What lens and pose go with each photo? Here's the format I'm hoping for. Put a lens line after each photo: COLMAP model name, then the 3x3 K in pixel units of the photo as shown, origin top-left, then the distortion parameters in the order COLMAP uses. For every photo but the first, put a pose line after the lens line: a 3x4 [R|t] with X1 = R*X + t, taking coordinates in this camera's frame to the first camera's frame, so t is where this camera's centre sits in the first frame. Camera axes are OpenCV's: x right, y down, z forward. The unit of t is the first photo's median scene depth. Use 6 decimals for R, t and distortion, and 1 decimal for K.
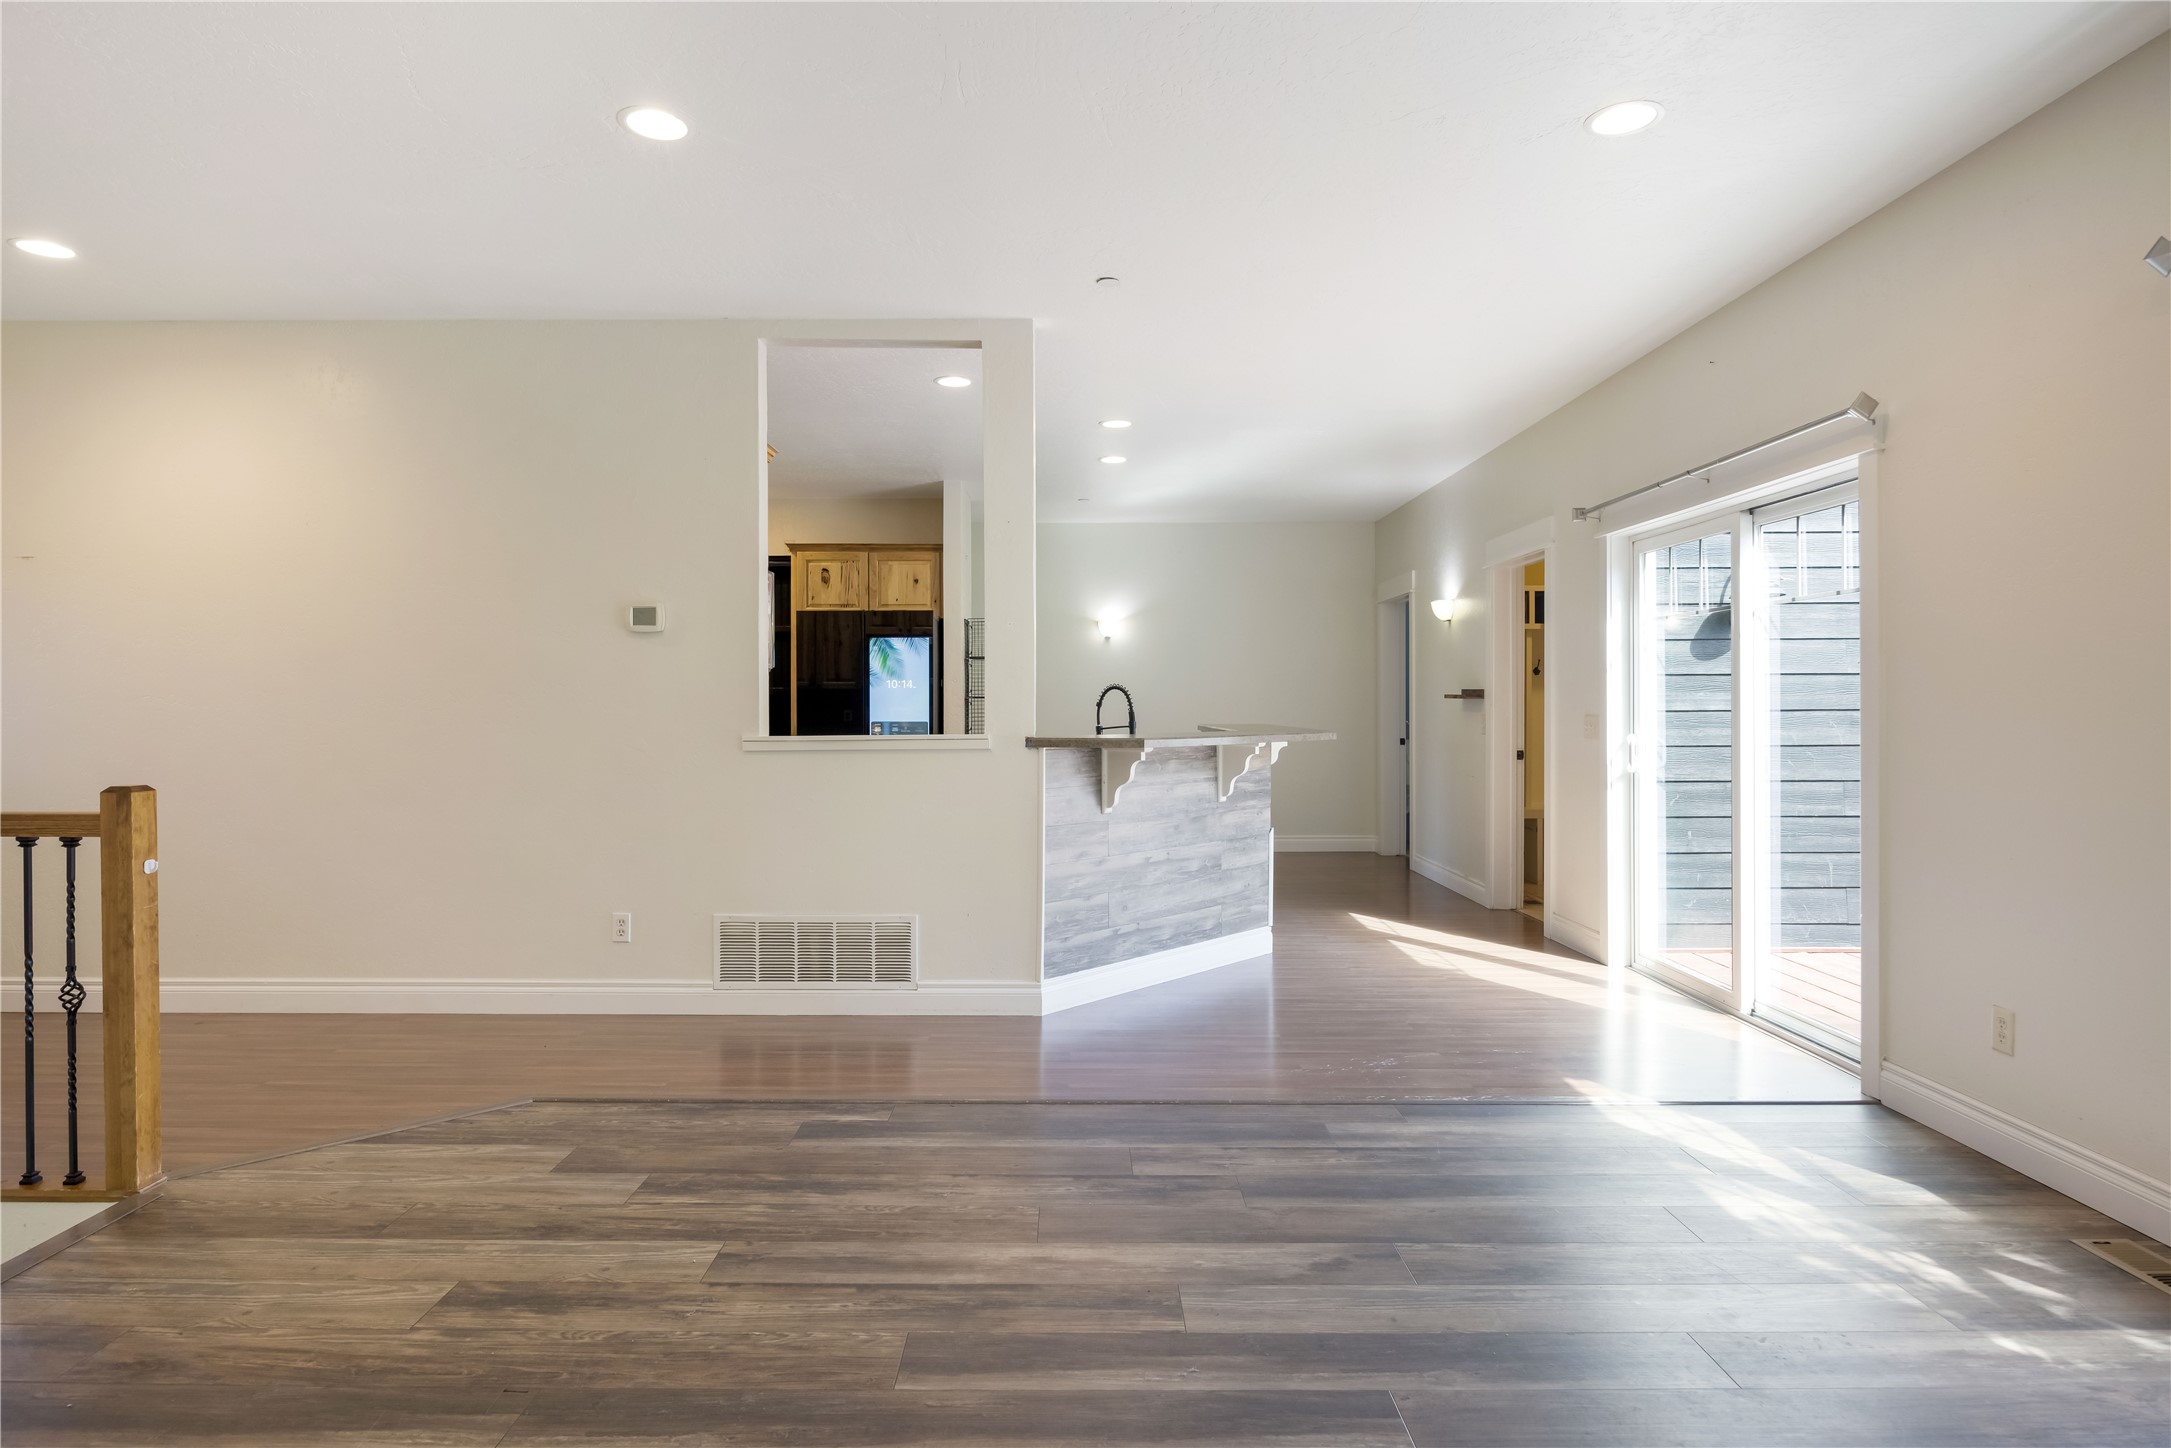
lens RADIAL K [[1191.0, 0, 1085.0], [0, 1191.0, 705.0], [0, 0, 1]] dist [-0.006601, 0.001463]
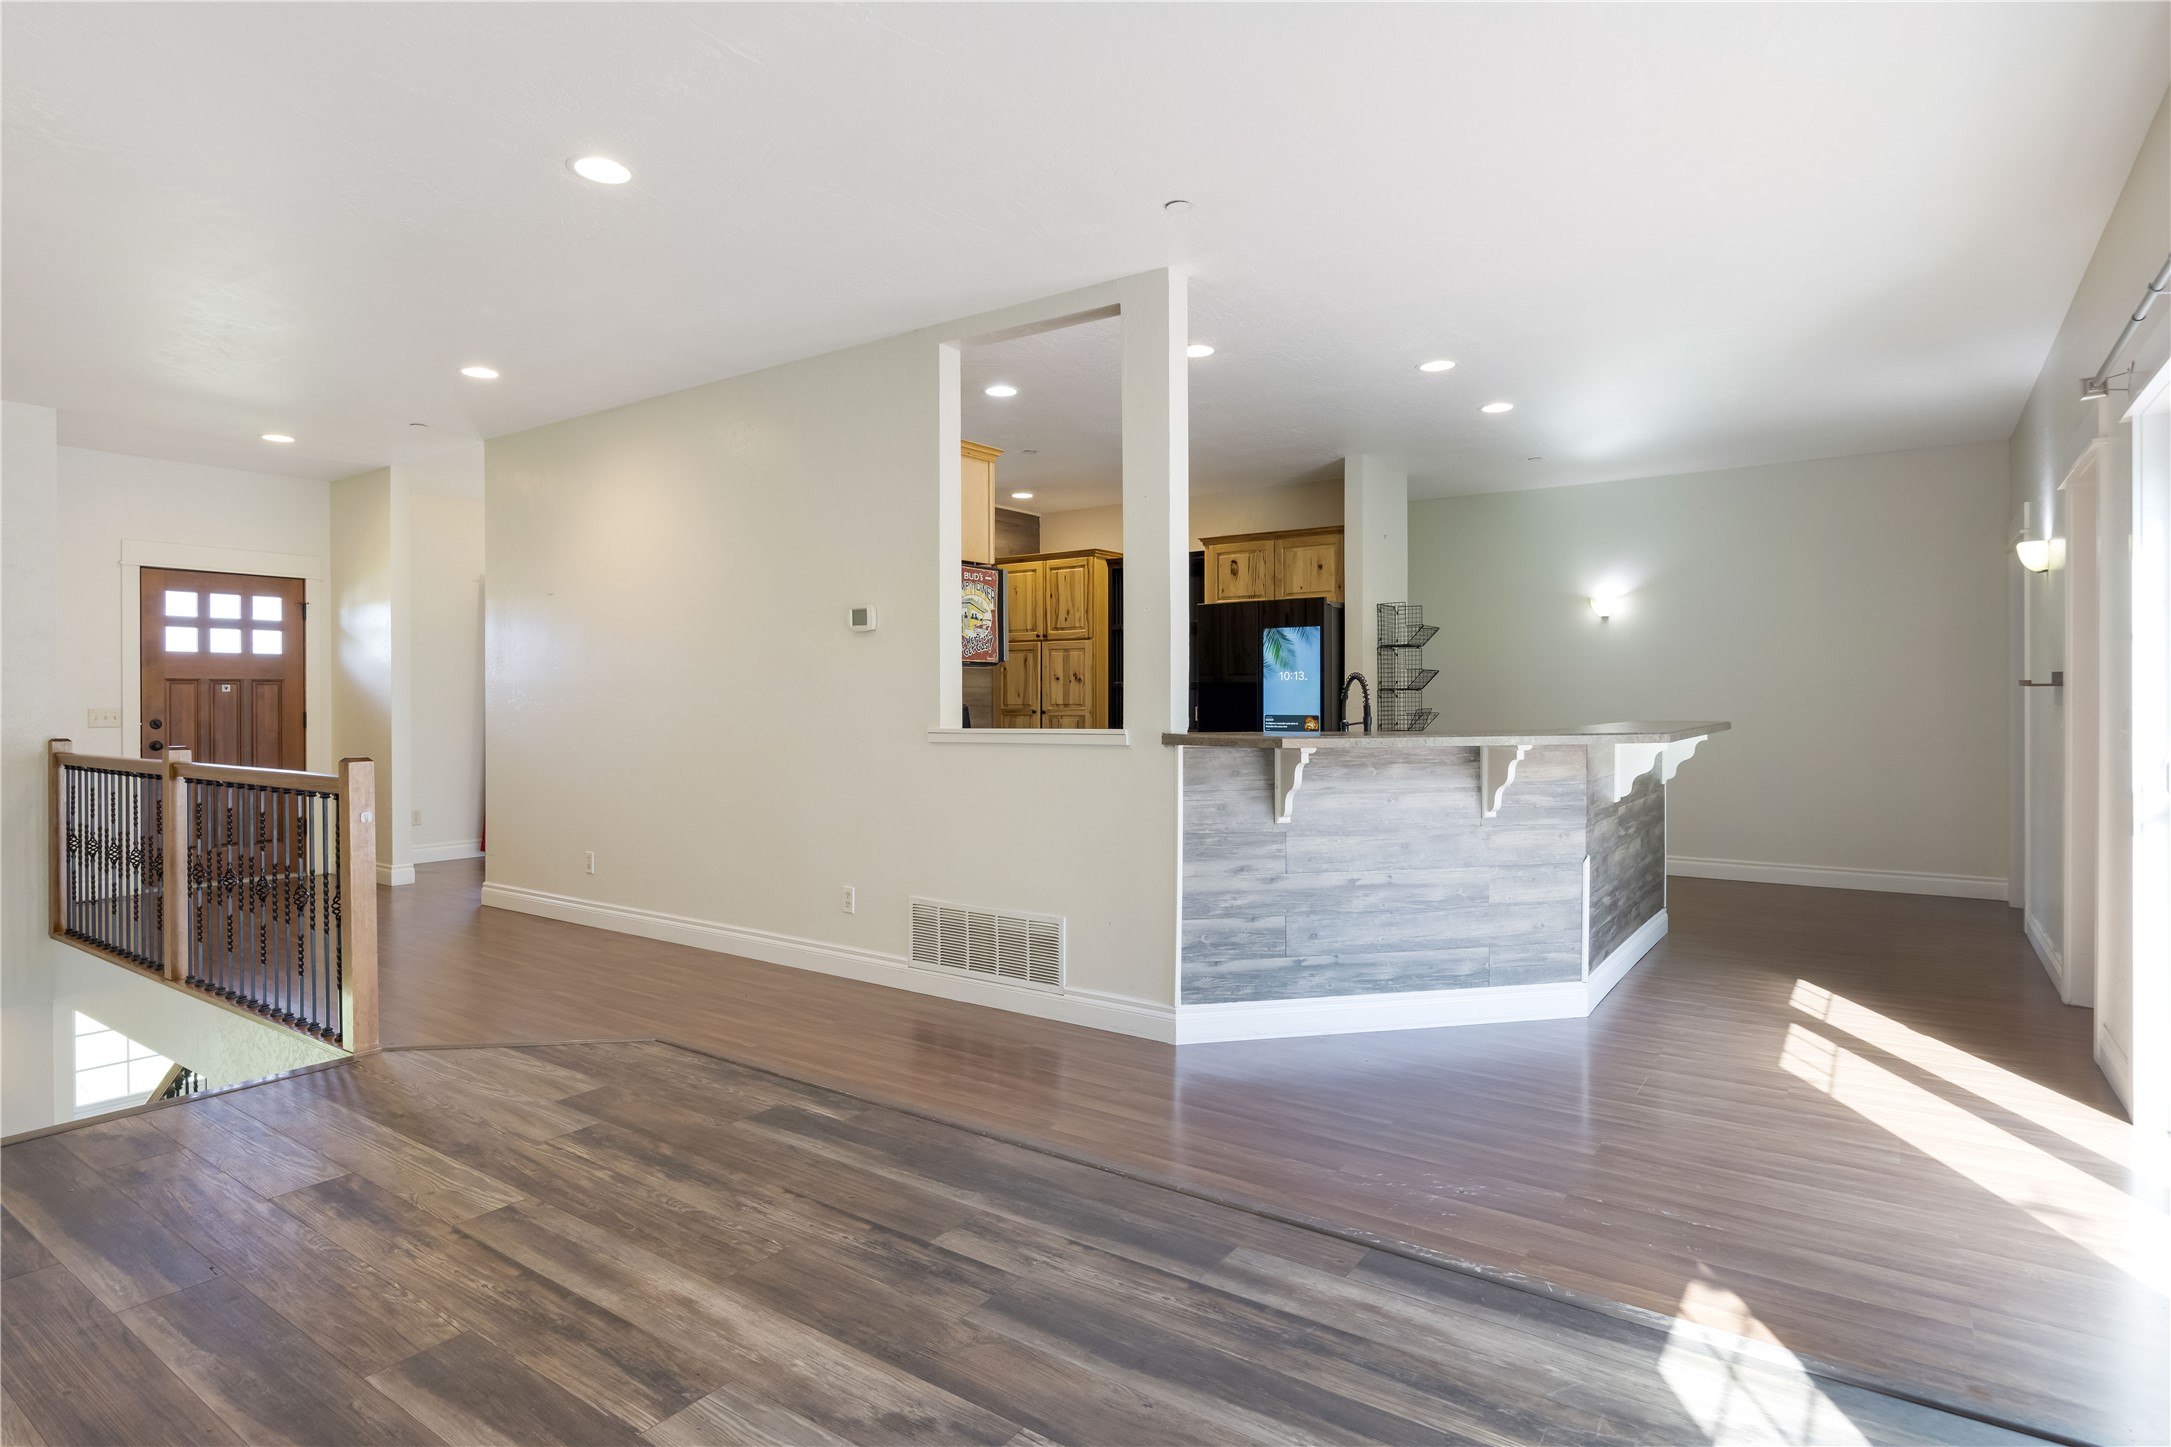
lens RADIAL K [[1141.5, 0, 1071.8], [0, 1141.5, 726.9], [0, 0, 1]] dist [-0.006938, -0.000213]
pose [[0.812701, 0.010960, -0.582578, 0.561466], [0.003023, 0.999730, 0.023025, 0.003239], [0.582673, -0.020474, 0.812449, 0.371152]]
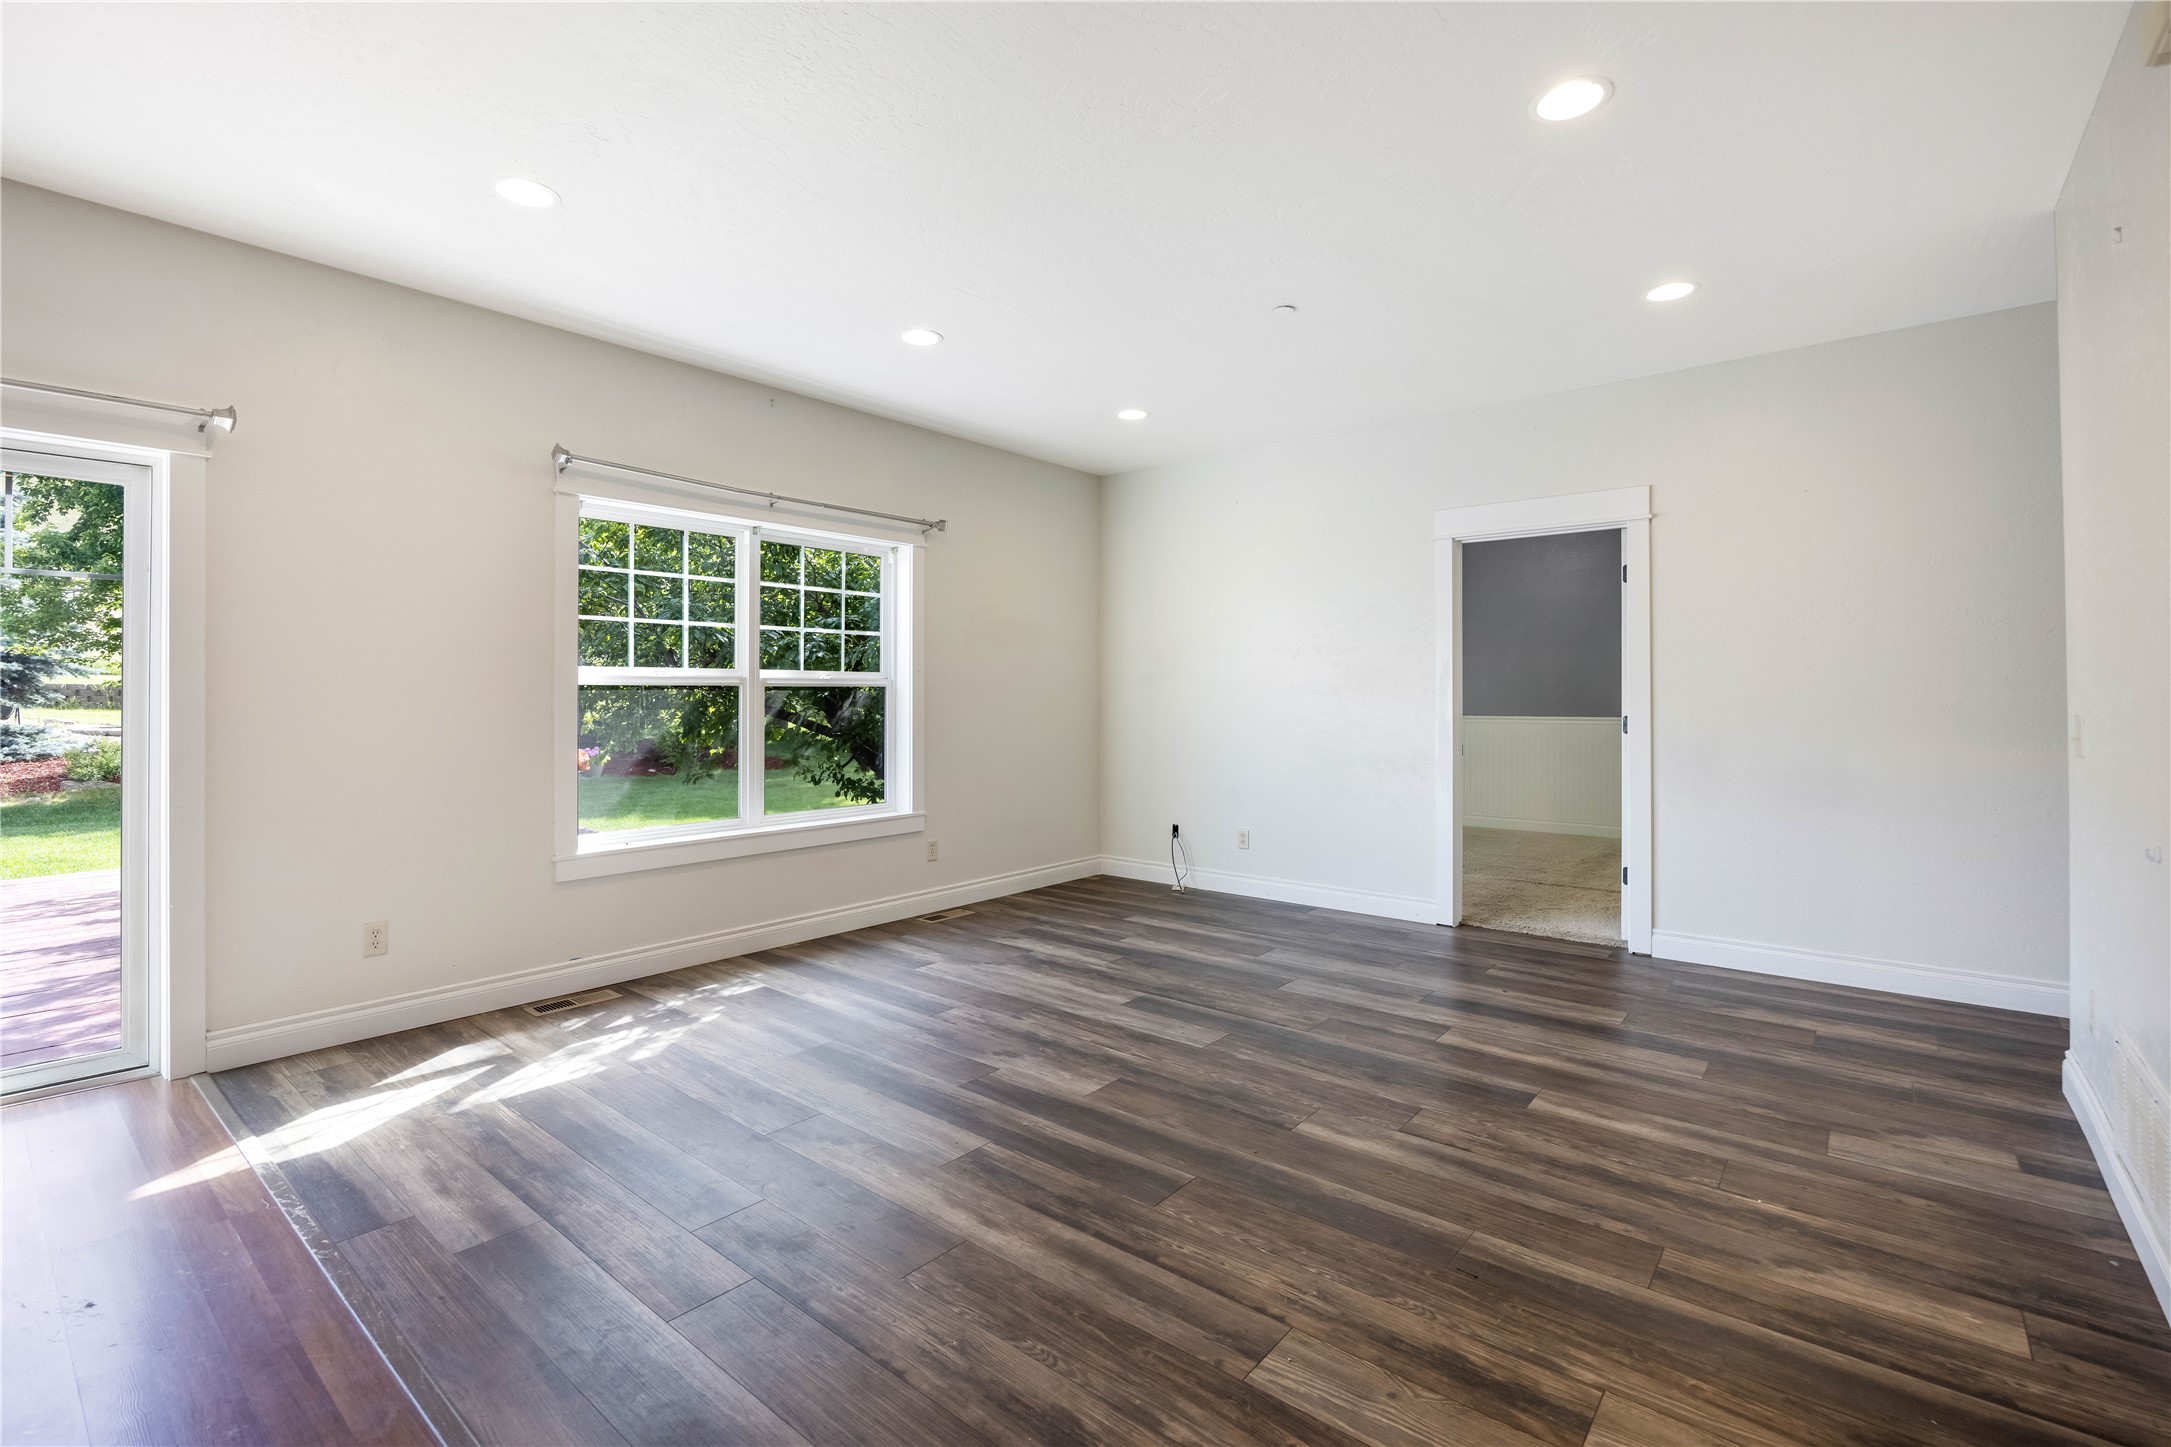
lens RADIAL K [[968.4, 0, 1068.0], [0, 968.4, 720.4], [0, 0, 1]] dist [-0.015464, 0.001414]
pose [[-0.759805, -0.015580, 0.649964, -0.504612], [-0.003296, 0.999792, 0.020113, 0.002131], [-0.650143, 0.013140, -0.759698, 1.262772]]
